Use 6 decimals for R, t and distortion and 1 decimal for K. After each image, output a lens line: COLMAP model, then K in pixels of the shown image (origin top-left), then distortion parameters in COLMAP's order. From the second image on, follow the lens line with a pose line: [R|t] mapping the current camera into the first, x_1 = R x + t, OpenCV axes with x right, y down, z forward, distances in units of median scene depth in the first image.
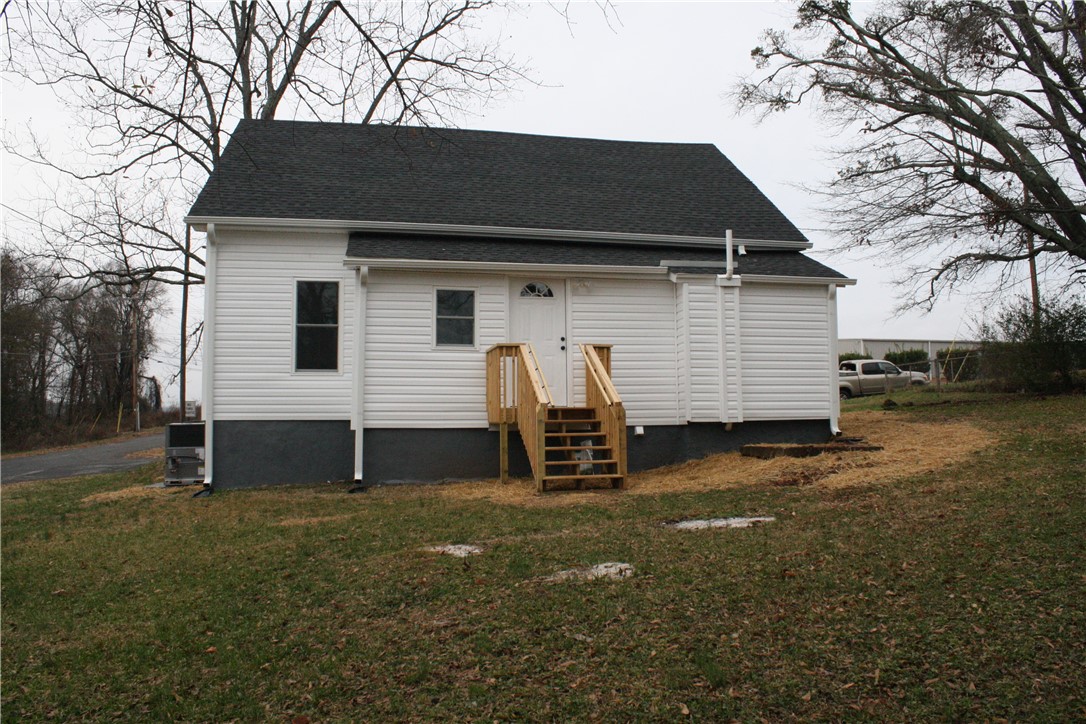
lens RADIAL K [[936.2, 0, 543.2], [0, 936.2, 350.1], [0, 0, 1]] dist [-0.173937, 0.172243]
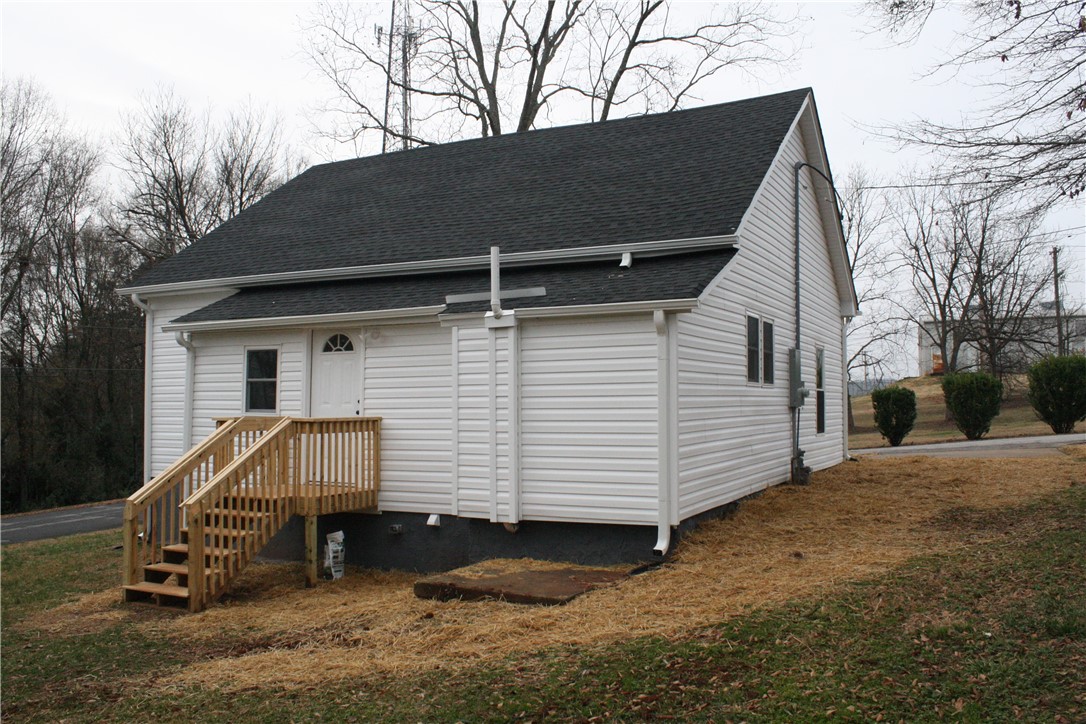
lens RADIAL K [[936.2, 0, 543.2], [0, 936.2, 350.1], [0, 0, 1]] dist [-0.173937, 0.172243]
pose [[0.745500, -0.032335, -0.665721, 0.689151], [0.052351, 0.998577, 0.010122, -0.057013], [0.664447, -0.042397, 0.746132, 0.500468]]
